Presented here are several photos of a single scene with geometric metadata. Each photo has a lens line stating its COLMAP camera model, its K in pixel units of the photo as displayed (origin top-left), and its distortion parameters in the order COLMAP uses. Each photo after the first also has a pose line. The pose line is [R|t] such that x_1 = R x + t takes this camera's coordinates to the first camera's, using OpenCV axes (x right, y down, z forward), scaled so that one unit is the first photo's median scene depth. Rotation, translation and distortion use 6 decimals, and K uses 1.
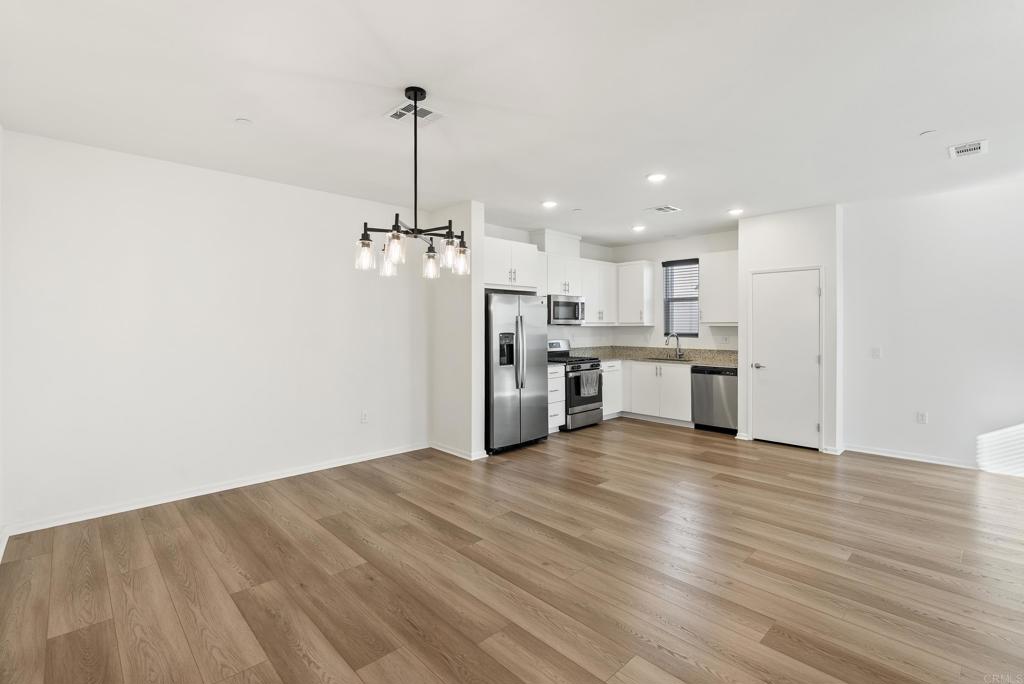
lens RADIAL K [[470.8, 0, 514.3], [0, 470.8, 330.0], [0, 0, 1]] dist [0.000227, 0.000220]
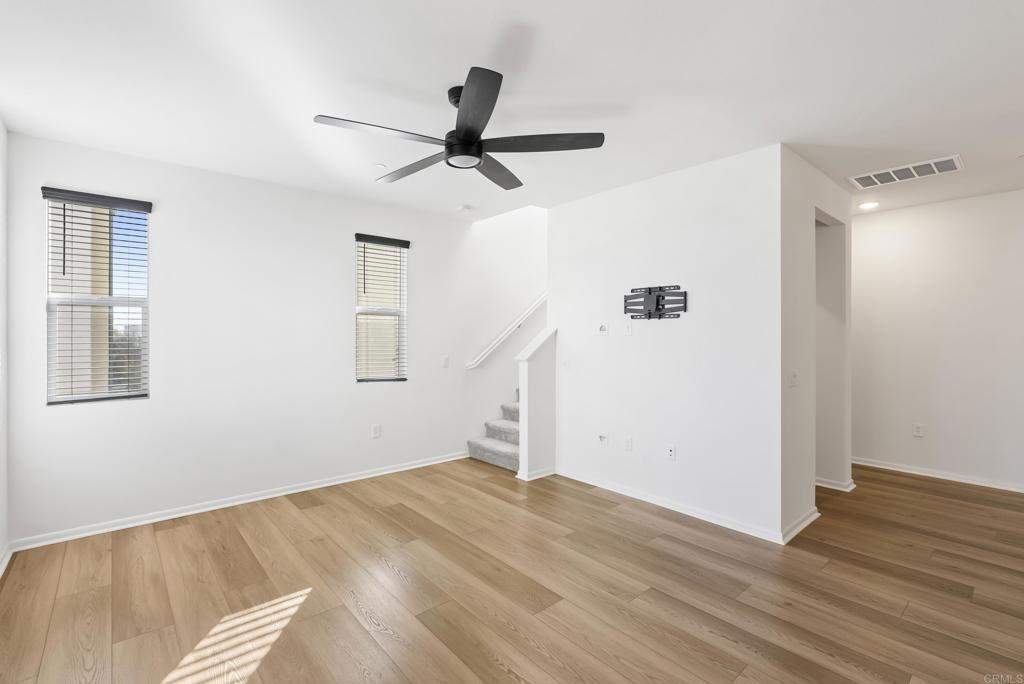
lens RADIAL K [[463.3, 0, 511.4], [0, 463.3, 336.2], [0, 0, 1]] dist [-0.006583, 0.000551]
pose [[-0.998769, -0.003456, 0.049475, 0.567554], [-0.002917, 0.999936, 0.010951, -0.006849], [-0.049510, 0.010793, -0.998715, 0.763041]]
